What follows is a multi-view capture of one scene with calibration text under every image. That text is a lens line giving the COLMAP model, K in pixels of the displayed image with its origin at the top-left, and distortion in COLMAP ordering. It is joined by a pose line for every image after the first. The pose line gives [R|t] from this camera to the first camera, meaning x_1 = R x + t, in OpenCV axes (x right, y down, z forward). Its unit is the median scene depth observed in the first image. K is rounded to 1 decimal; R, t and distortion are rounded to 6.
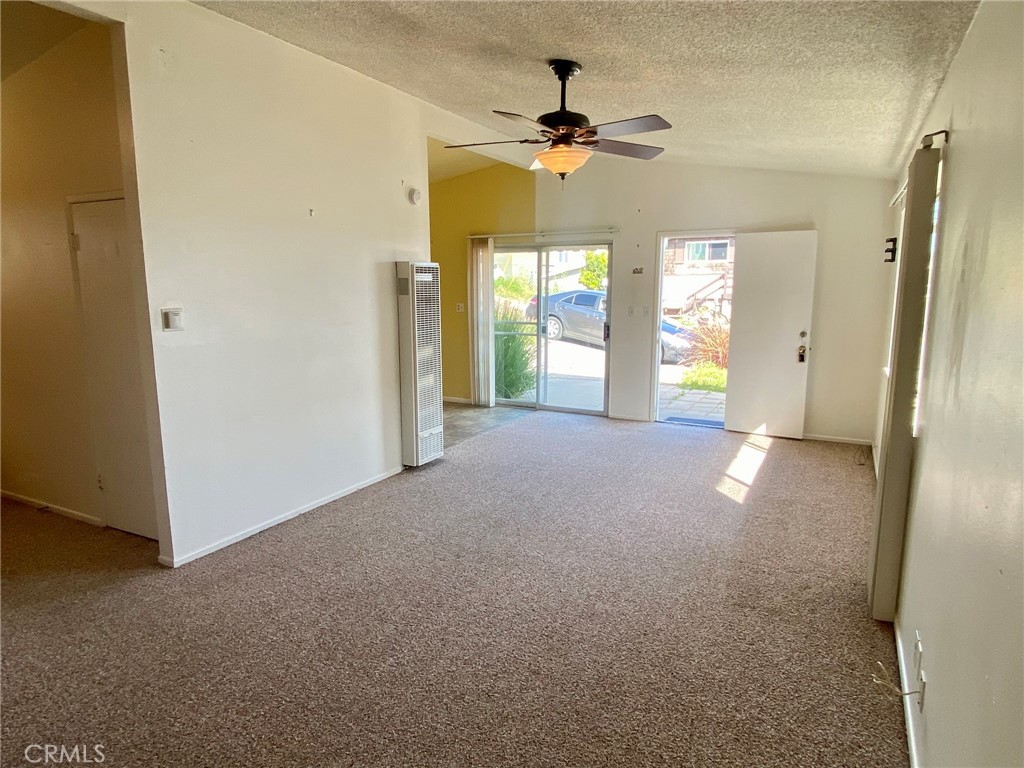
lens RADIAL K [[621.9, 0, 516.9], [0, 621.9, 378.4], [0, 0, 1]] dist [0.035383, -0.035735]
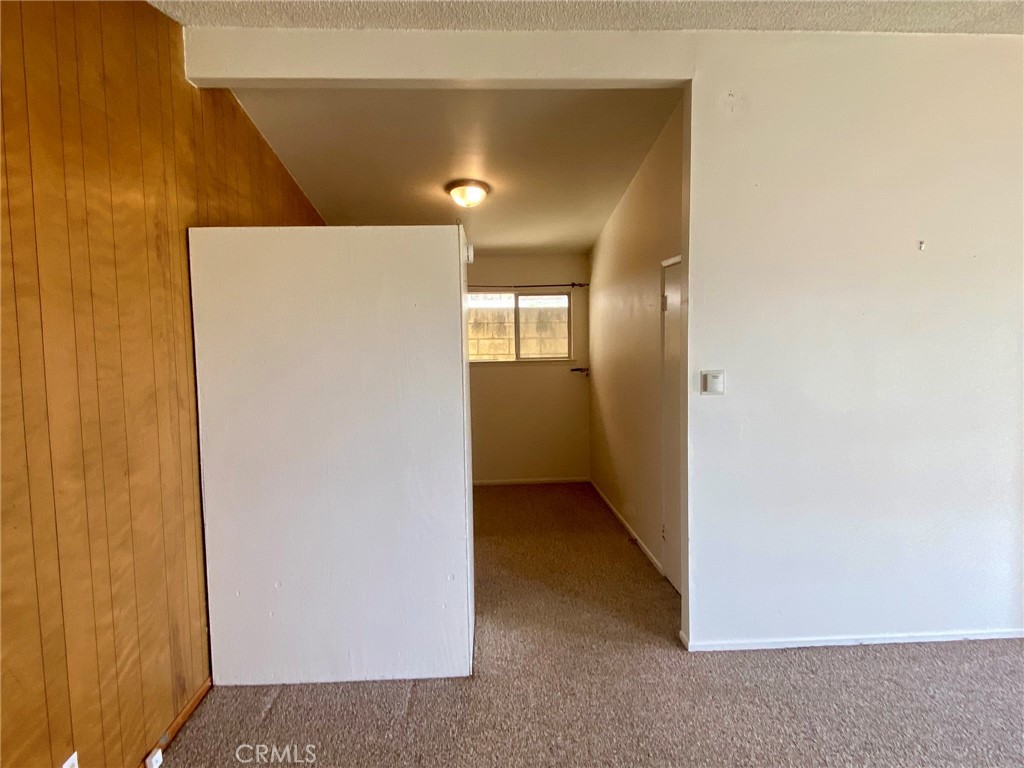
lens RADIAL K [[621.9, 0, 511.7], [0, 621.9, 381.0], [0, 0, 1]] dist [0.035383, -0.035735]
pose [[0.510059, 0.060322, -0.858022, 0.077977], [-0.115847, 0.993267, 0.000964, -0.056770], [0.852302, 0.098908, 0.513613, 0.251060]]
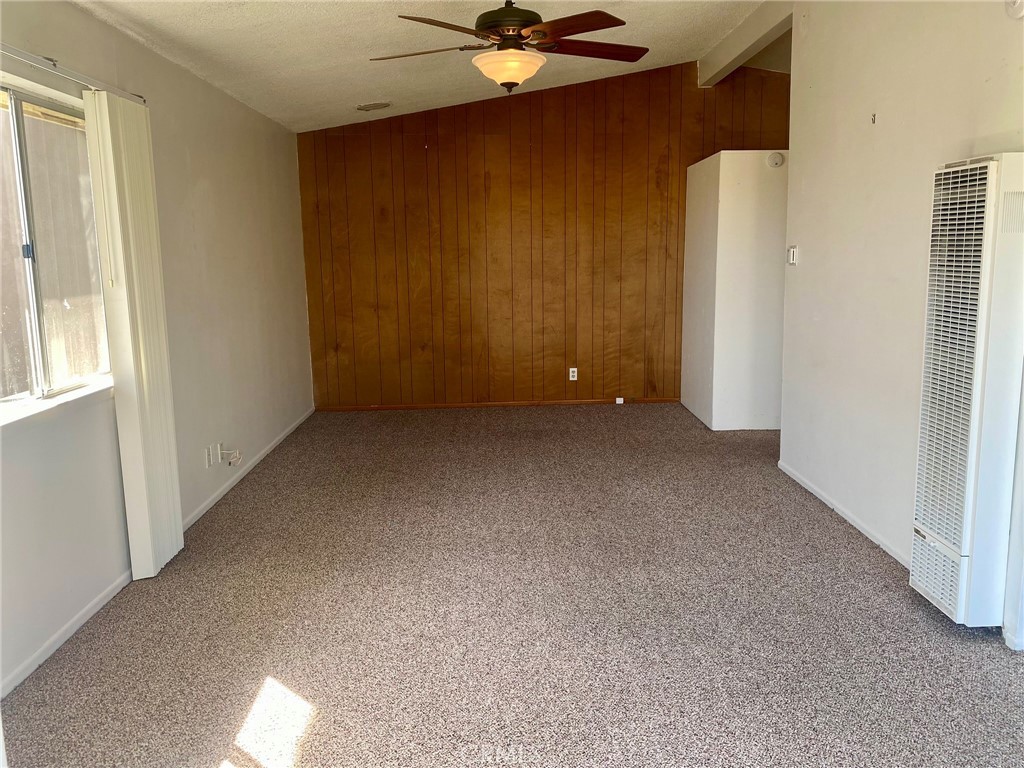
lens RADIAL K [[827.0, 0, 517.3], [0, 827.0, 386.3], [0, 0, 1]] dist [0.063775, -0.095553]
pose [[-0.871593, 0.097460, -0.480446, 0.578004], [-0.057088, 0.953193, 0.296923, -0.262104], [0.486896, 0.286224, -0.825232, 1.873097]]
